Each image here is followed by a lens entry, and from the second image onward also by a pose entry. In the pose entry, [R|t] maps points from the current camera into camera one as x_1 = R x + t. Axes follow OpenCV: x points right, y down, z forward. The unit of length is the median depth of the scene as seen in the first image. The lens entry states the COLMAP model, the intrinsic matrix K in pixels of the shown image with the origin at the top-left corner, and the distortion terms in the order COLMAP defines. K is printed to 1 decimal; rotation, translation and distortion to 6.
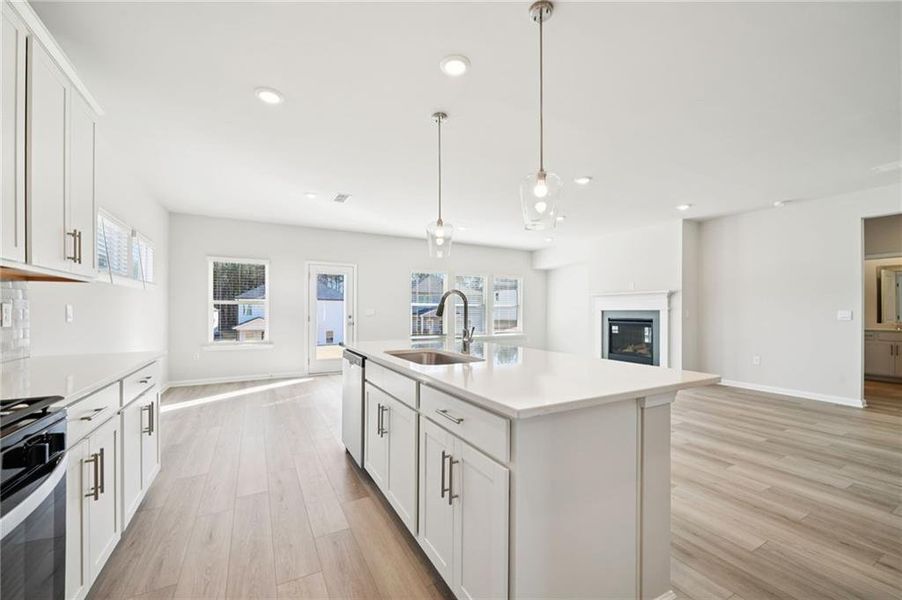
lens RADIAL K [[345.4, 0, 452.9], [0, 345.4, 309.1], [0, 0, 1]] dist [-0.003944, -0.000403]
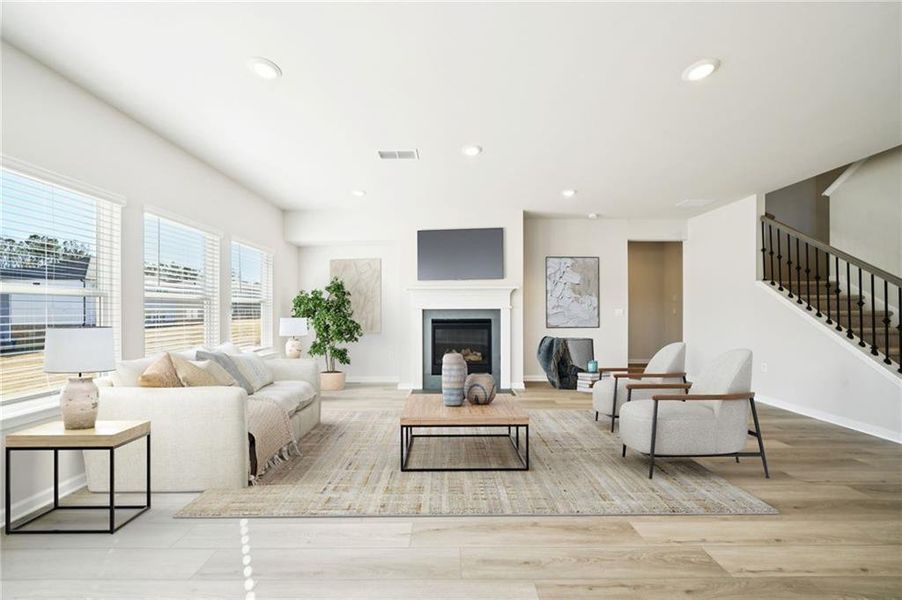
lens RADIAL K [[320.2, 0, 449.7], [0, 320.2, 308.2], [0, 0, 1]] dist [-0.000471, 0.000204]
pose [[0.481161, 0.001541, 0.876631, -0.167159], [-0.002367, 0.999997, -0.000459, 0.002042], [-0.876629, -0.001854, 0.481163, 0.705864]]
